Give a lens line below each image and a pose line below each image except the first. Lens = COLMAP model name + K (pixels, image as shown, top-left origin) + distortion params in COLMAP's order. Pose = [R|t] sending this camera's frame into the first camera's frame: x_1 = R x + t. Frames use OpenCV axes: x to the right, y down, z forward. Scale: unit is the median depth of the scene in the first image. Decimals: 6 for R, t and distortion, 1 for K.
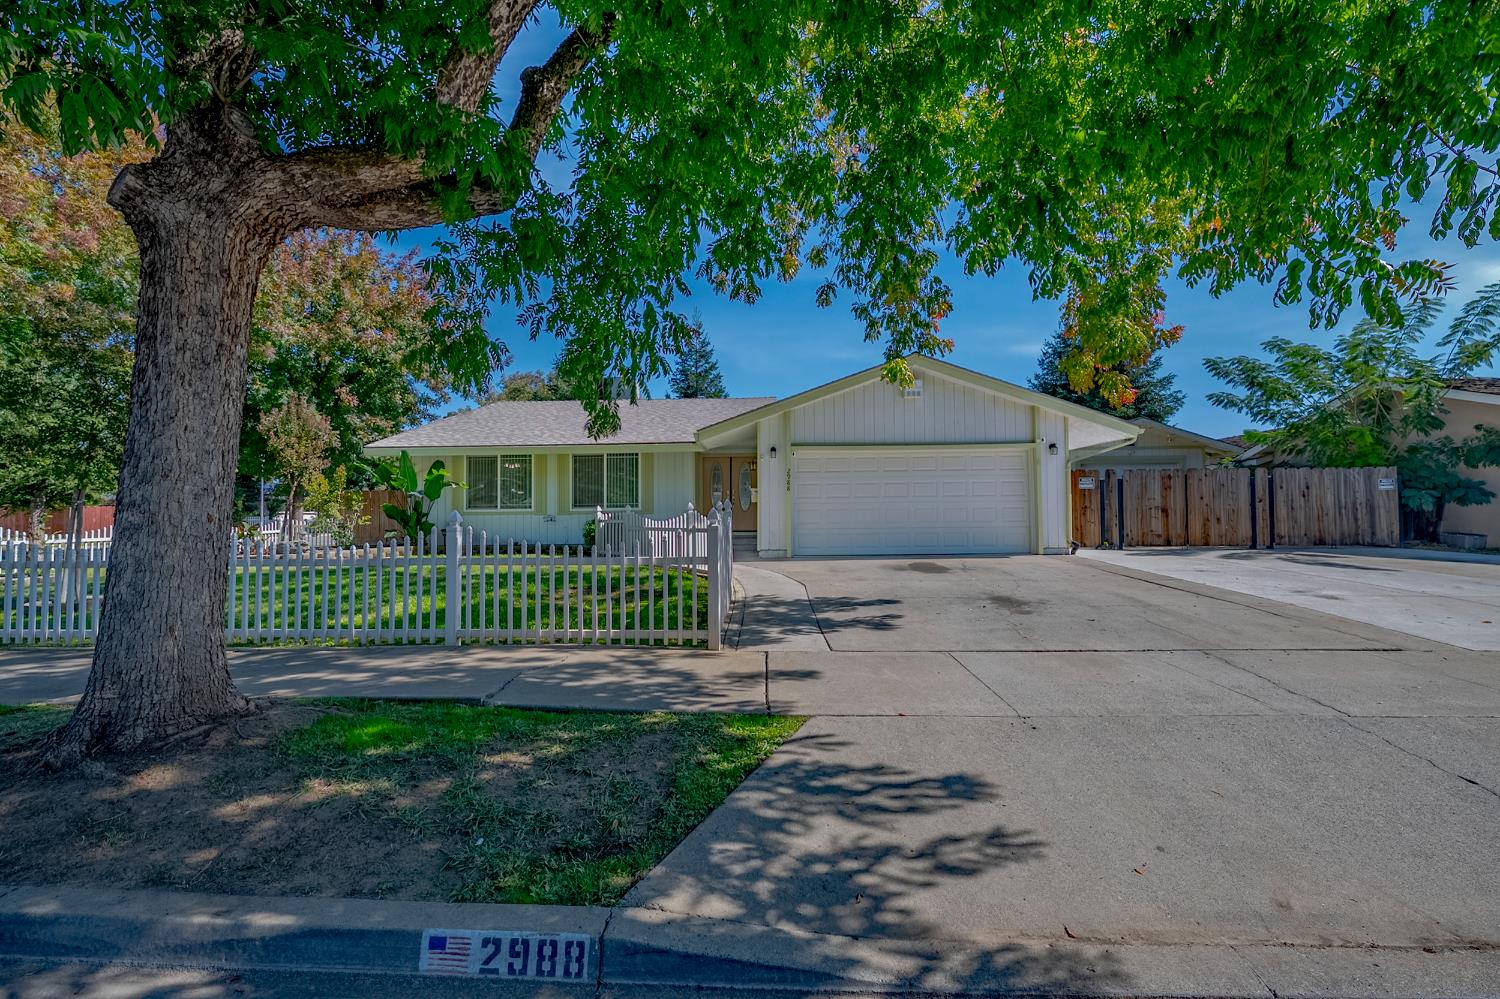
lens RADIAL K [[599.0, 0, 750.8], [0, 599.0, 500.5], [0, 0, 1]] dist [-0.009948, 0.000293]
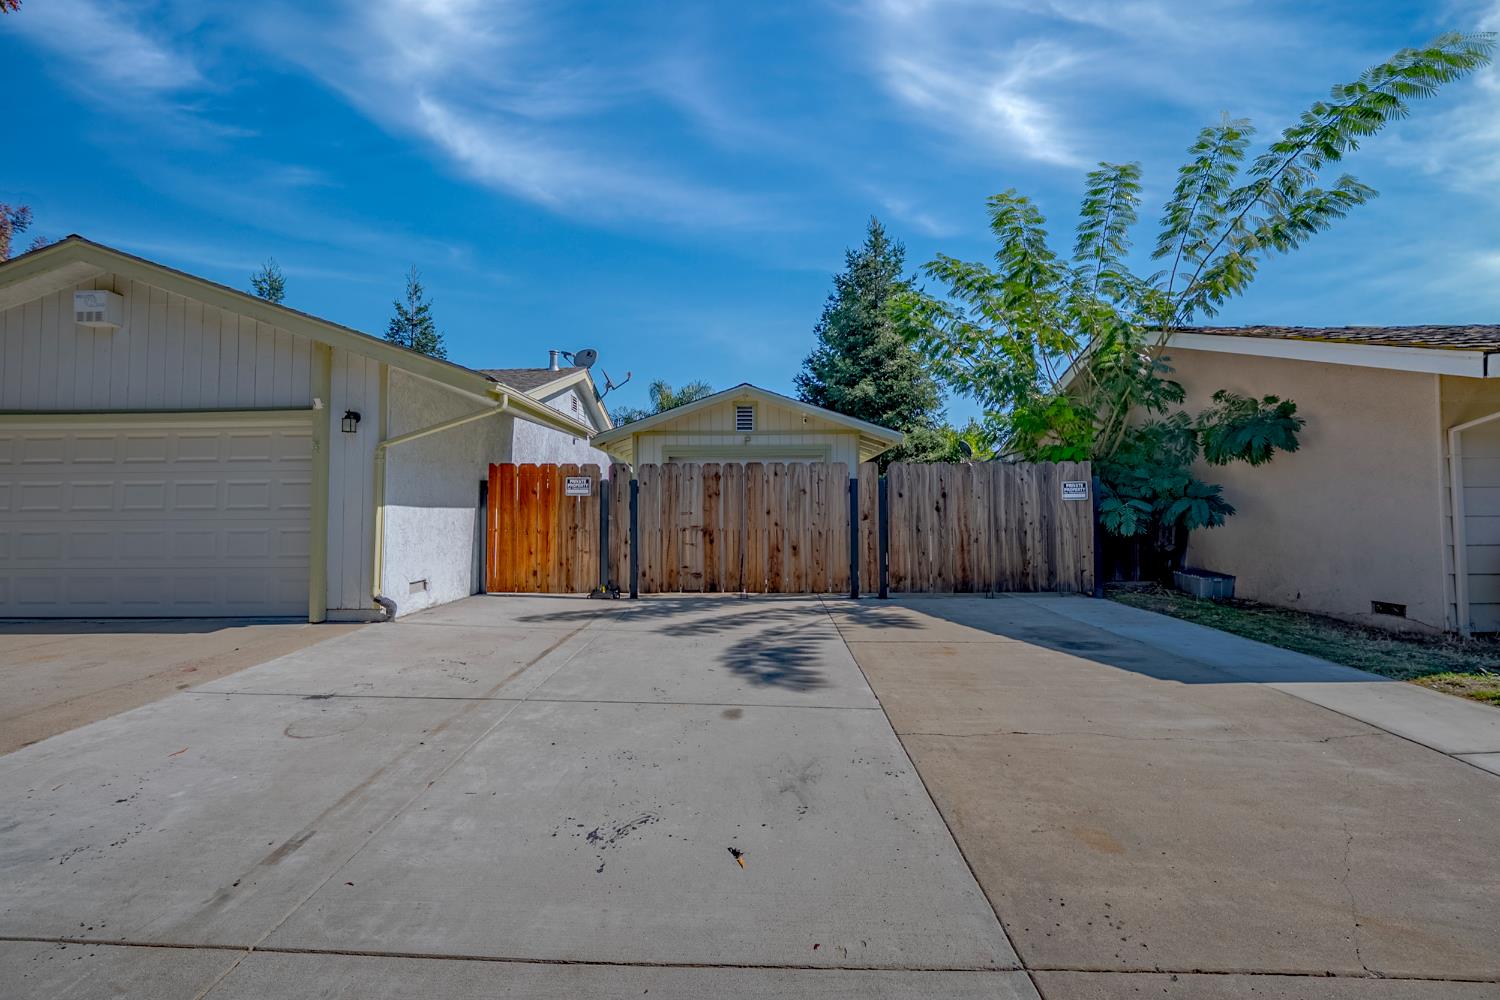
lens RADIAL K [[599.0, 0, 750.8], [0, 599.0, 501.0], [0, 0, 1]] dist [-0.009948, 0.000293]
pose [[0.999819, 0.004316, 0.018543, 0.734541], [-0.004242, 0.999983, -0.004019, -0.013020], [-0.018560, 0.003940, 0.999820, 0.401619]]
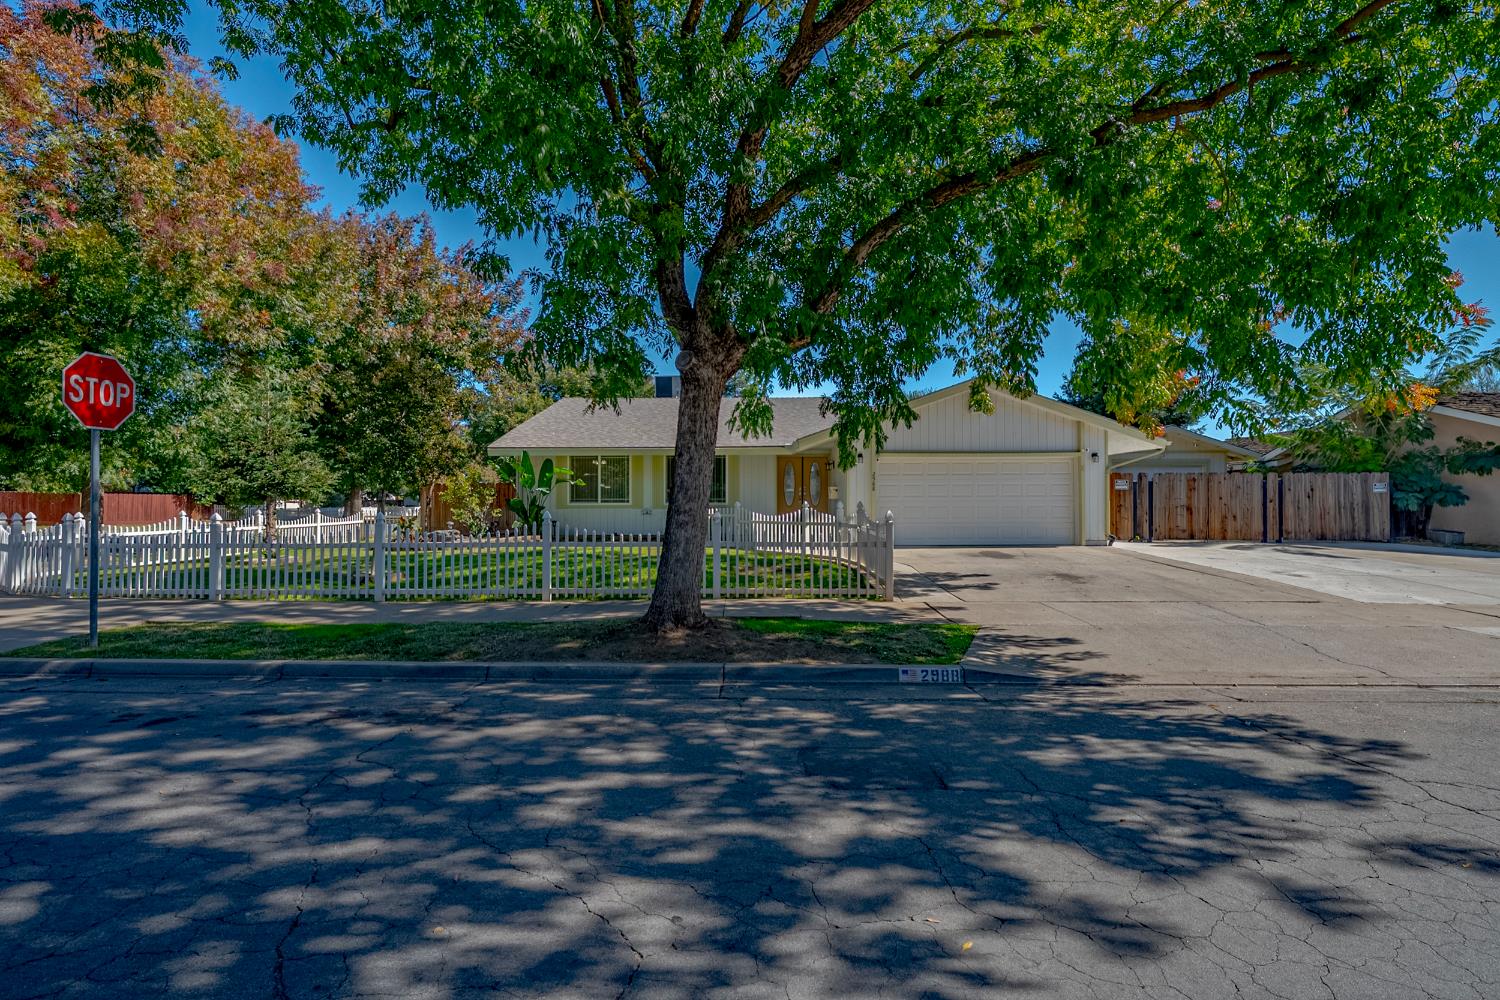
lens RADIAL K [[687.9, 0, 747.8], [0, 687.9, 504.1], [0, 0, 1]] dist [-0.001623, -0.001092]
pose [[0.999729, 0.007077, 0.022161, -0.187582], [-0.007594, 0.999699, 0.023324, -0.017108], [-0.021990, -0.023486, 0.999482, -0.309974]]
